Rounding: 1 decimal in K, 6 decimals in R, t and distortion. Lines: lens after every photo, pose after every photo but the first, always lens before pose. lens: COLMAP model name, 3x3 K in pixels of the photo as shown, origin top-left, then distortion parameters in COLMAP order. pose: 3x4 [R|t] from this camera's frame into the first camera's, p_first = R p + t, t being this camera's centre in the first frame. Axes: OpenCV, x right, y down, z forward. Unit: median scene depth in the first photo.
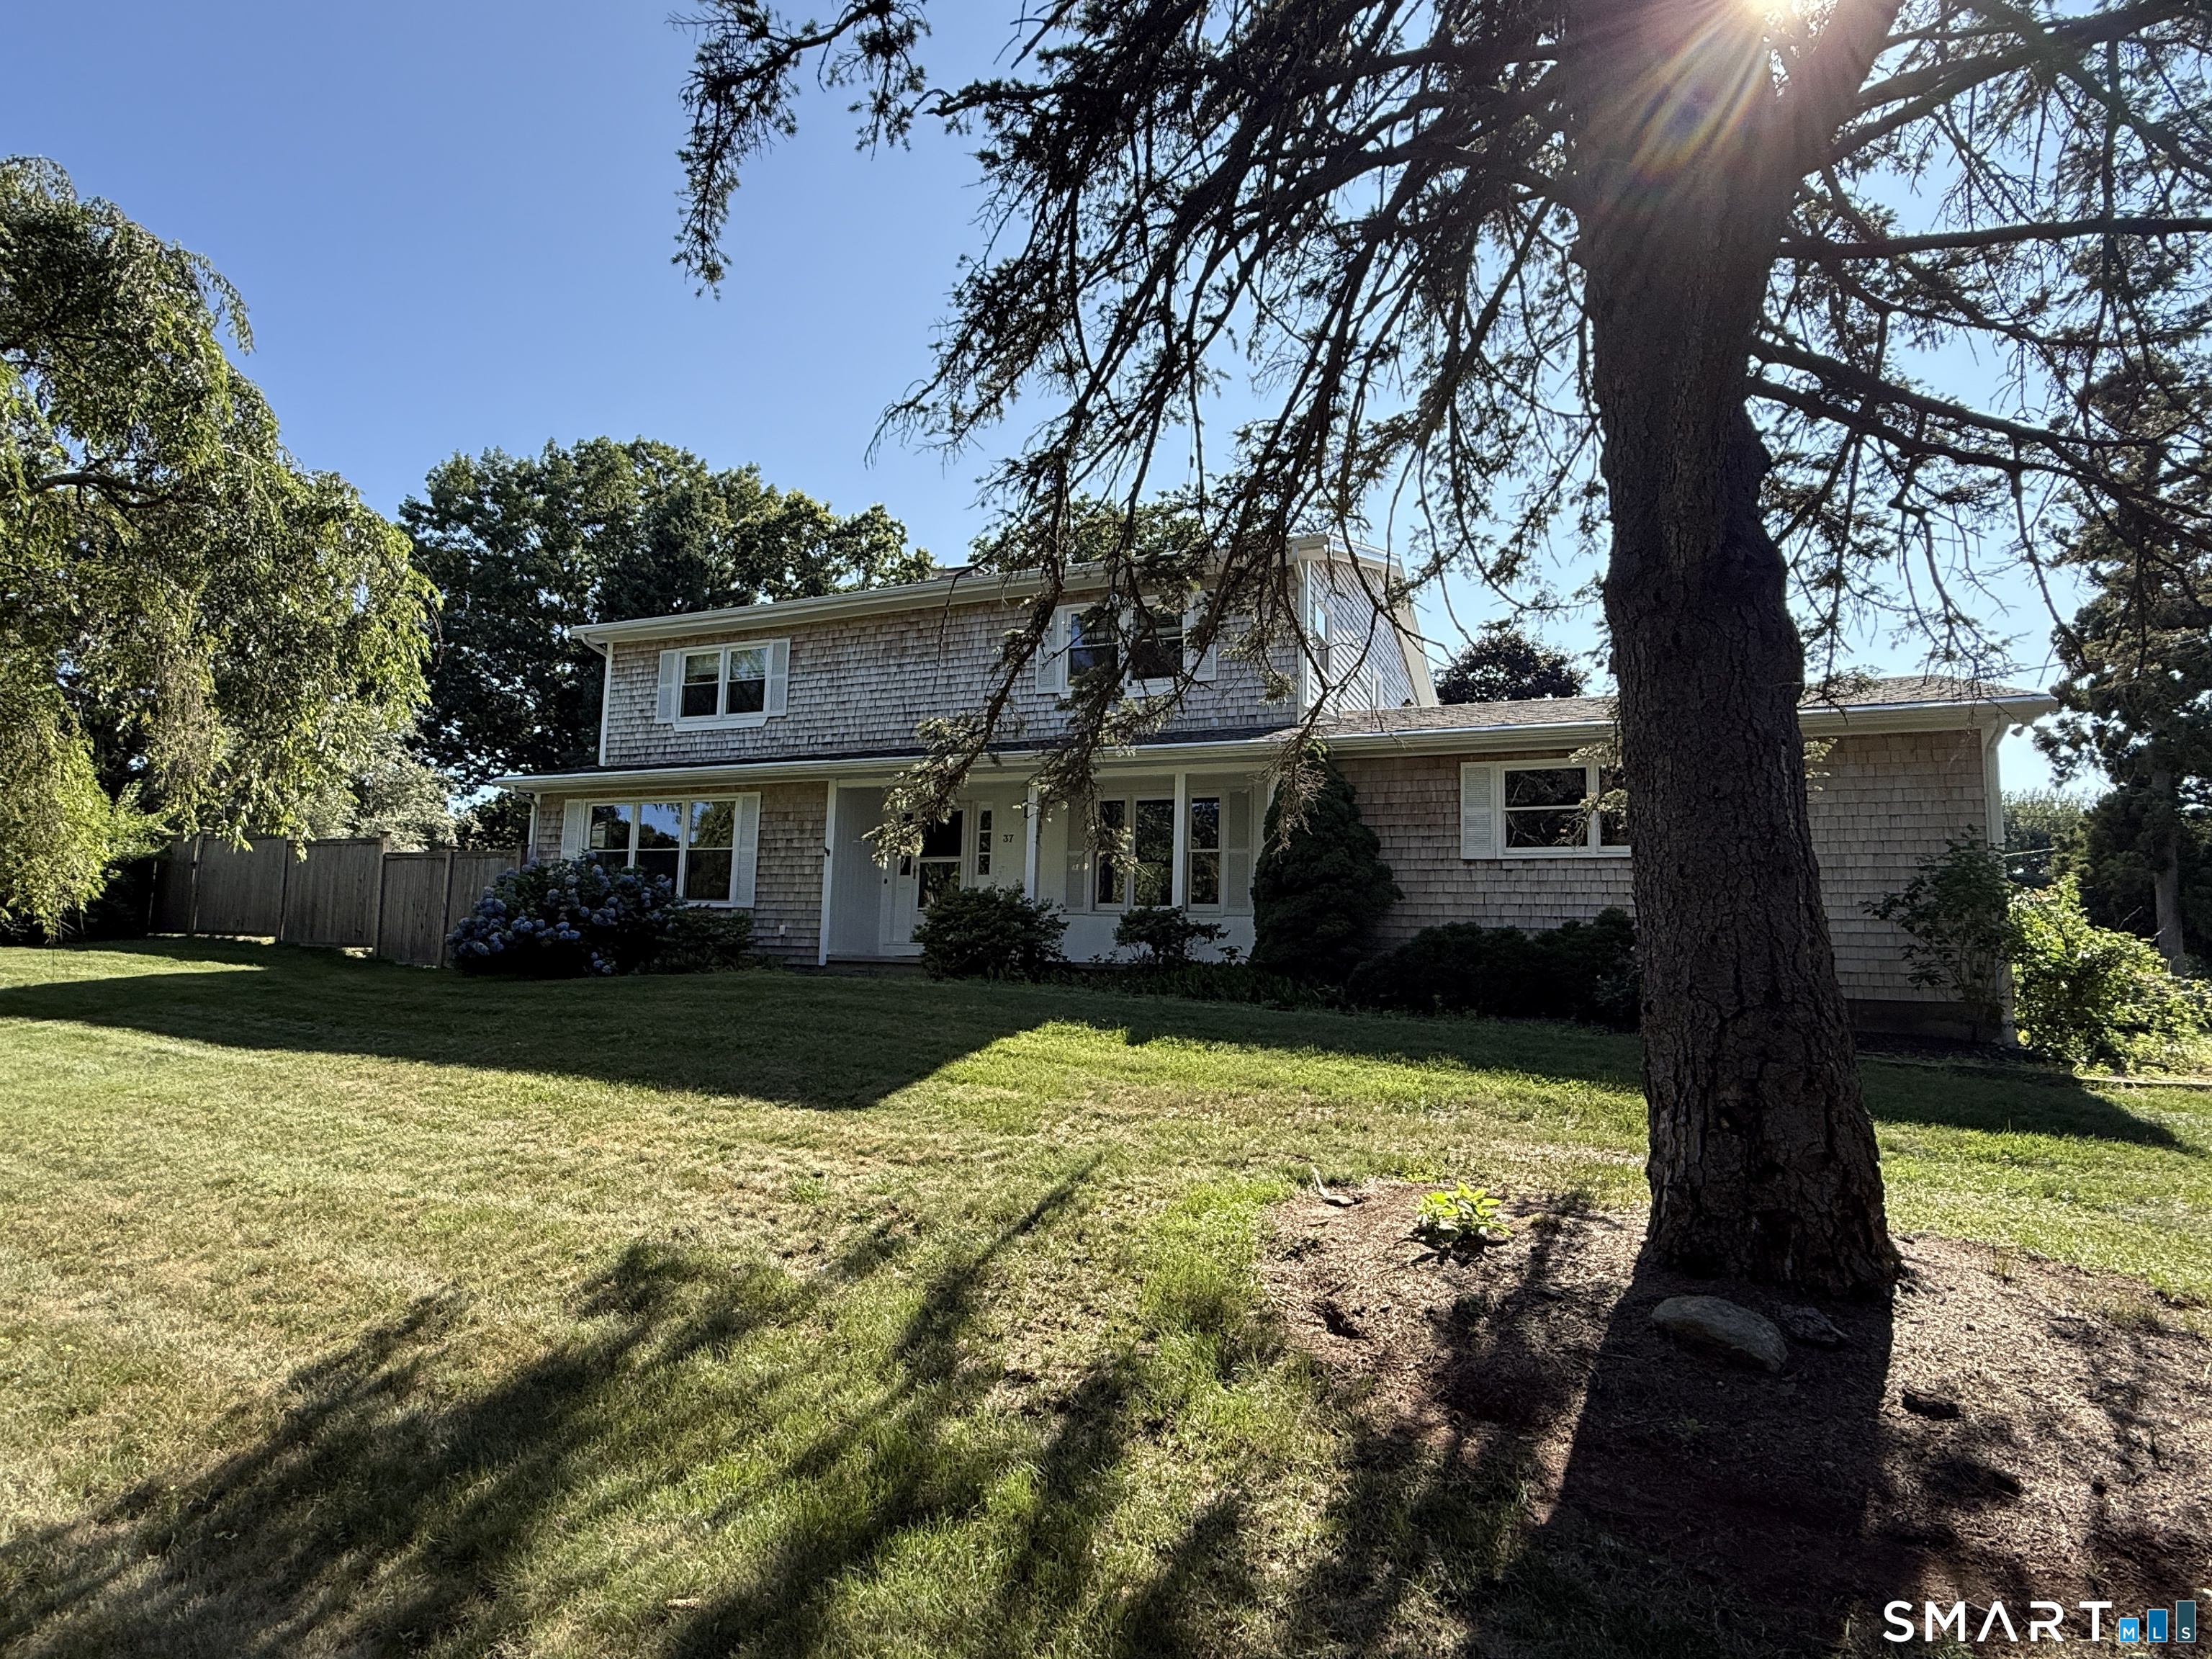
lens RADIAL K [[1160.9, 0, 1108.4], [0, 1160.9, 822.1], [0, 0, 1]] dist [0.004318, 0.000479]
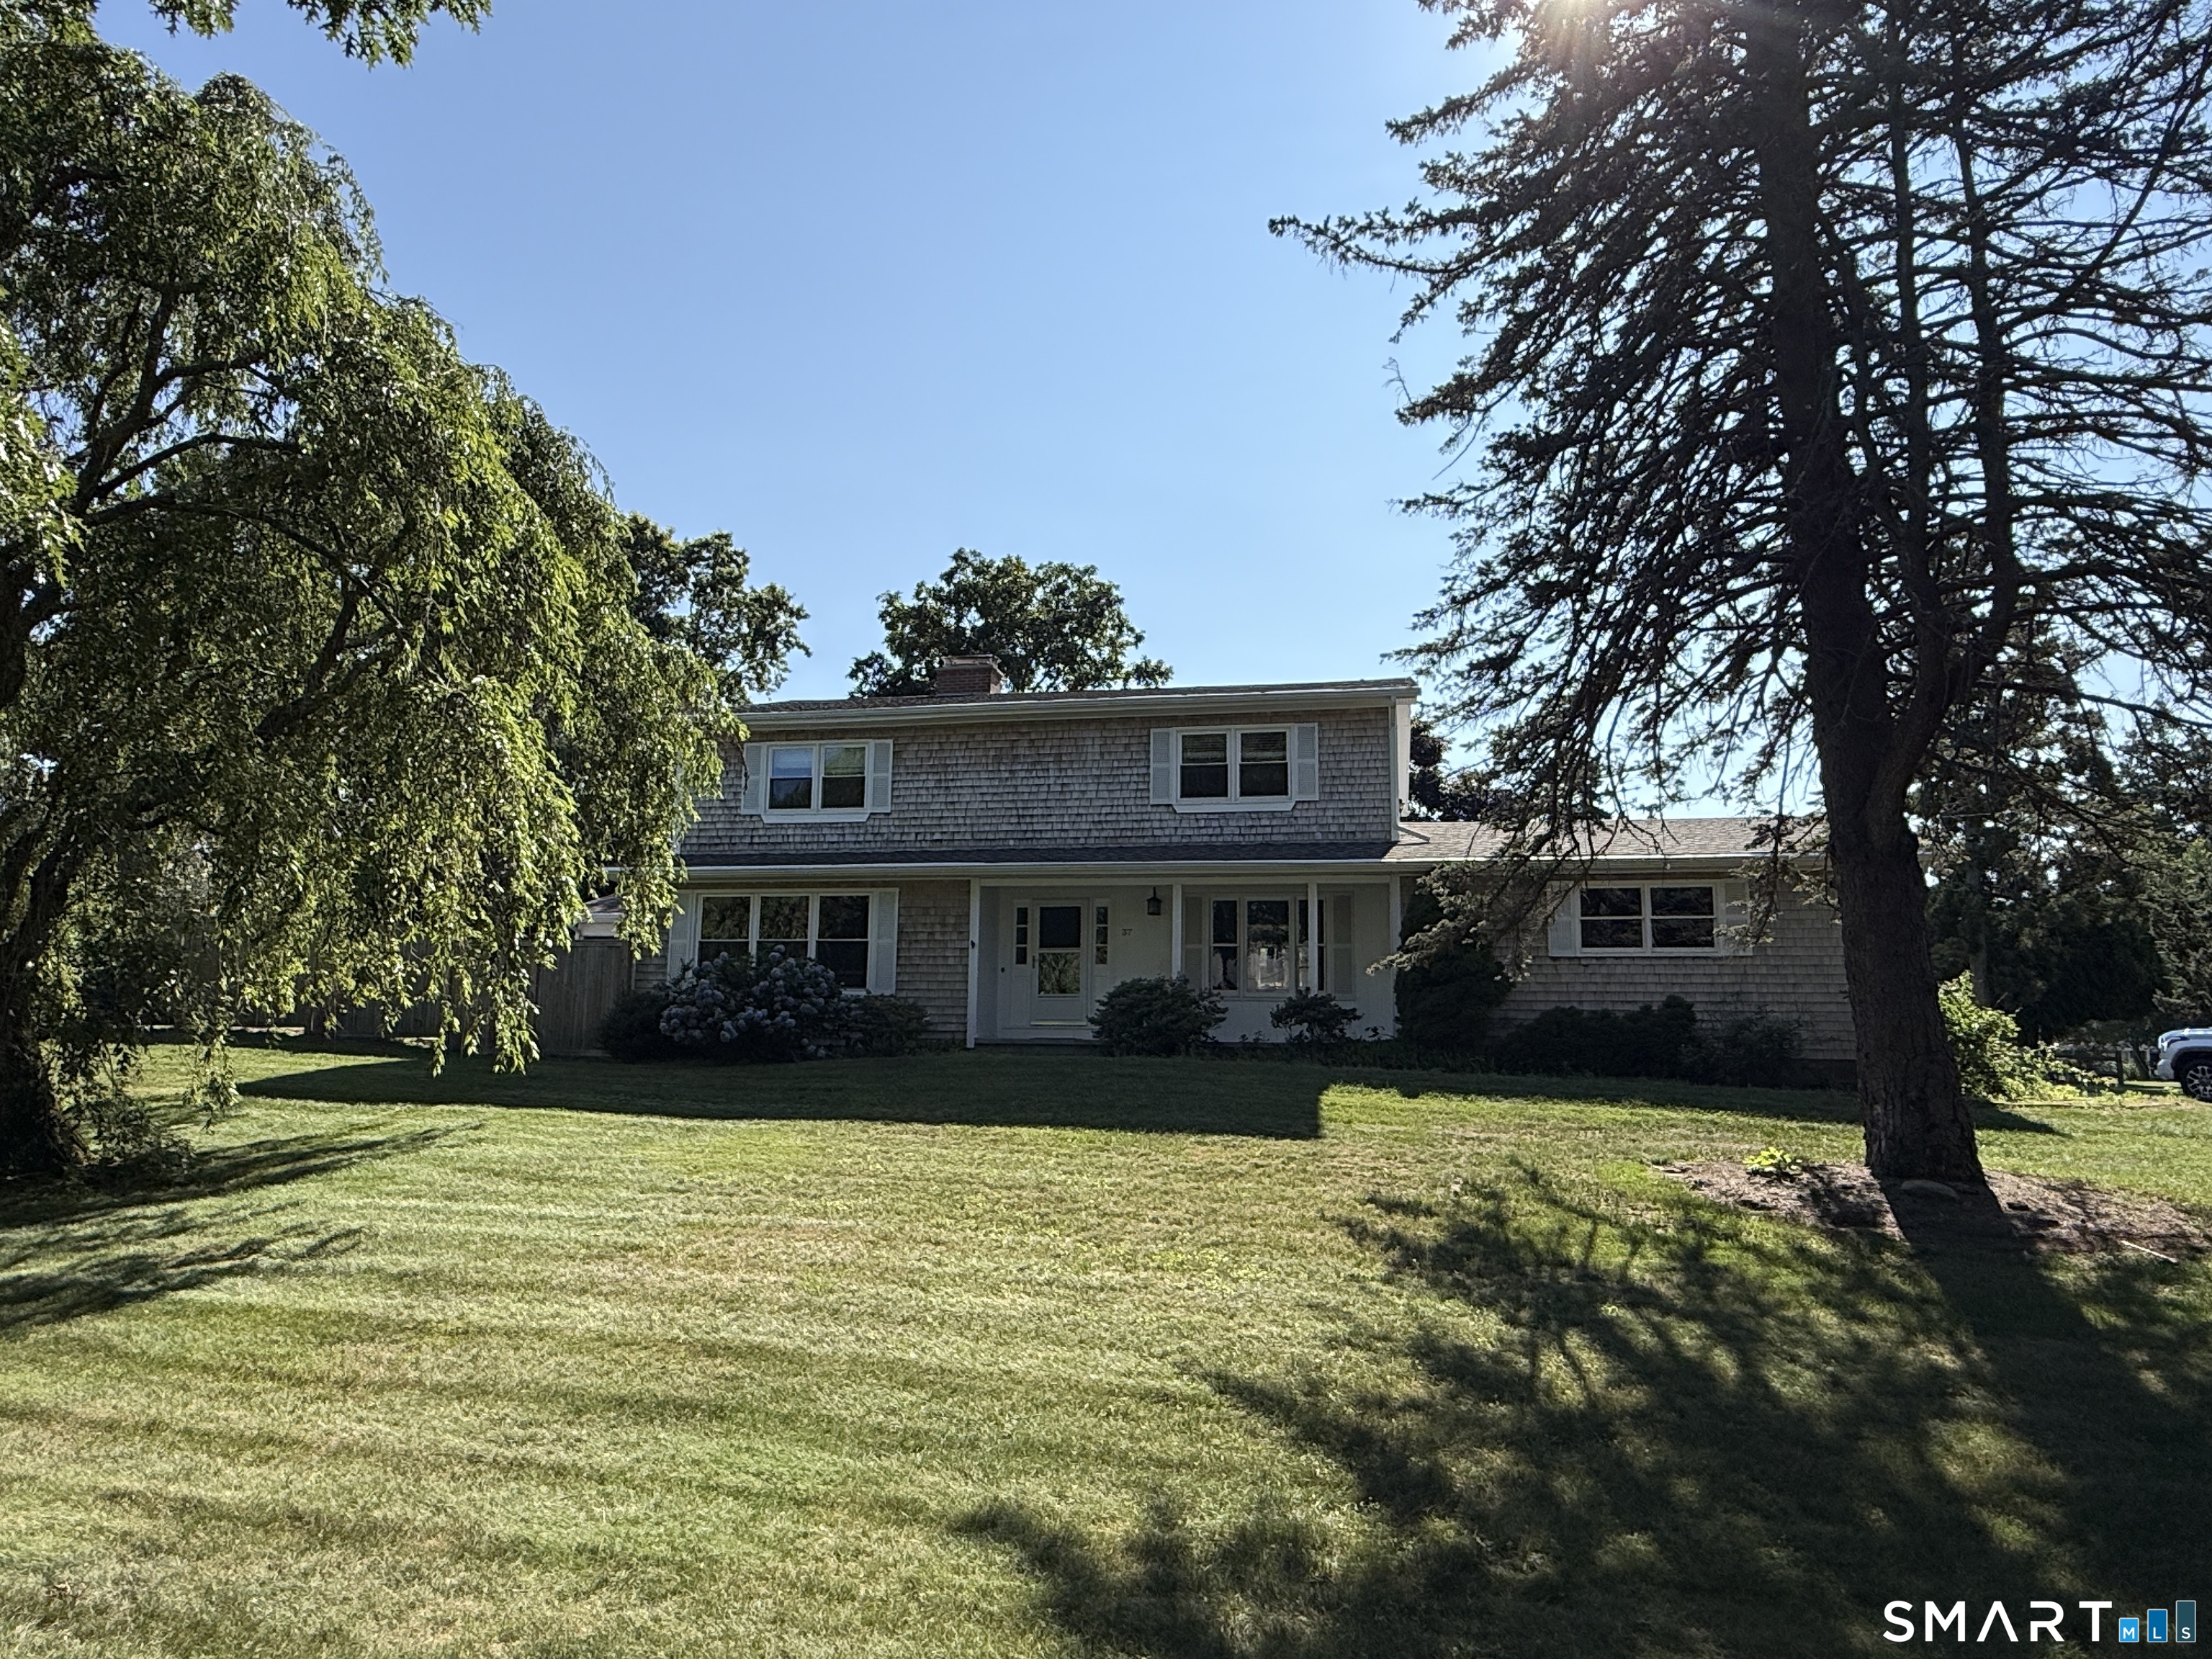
lens RADIAL K [[1410.3, 0, 1104.7], [0, 1410.3, 832.3], [0, 0, 1]] dist [-0.000709, -0.000369]
pose [[0.978185, 0.017017, 0.207039, -0.395601], [-0.011182, 0.999508, -0.029321, -0.042749], [-0.207436, 0.026366, 0.977893, -0.337234]]
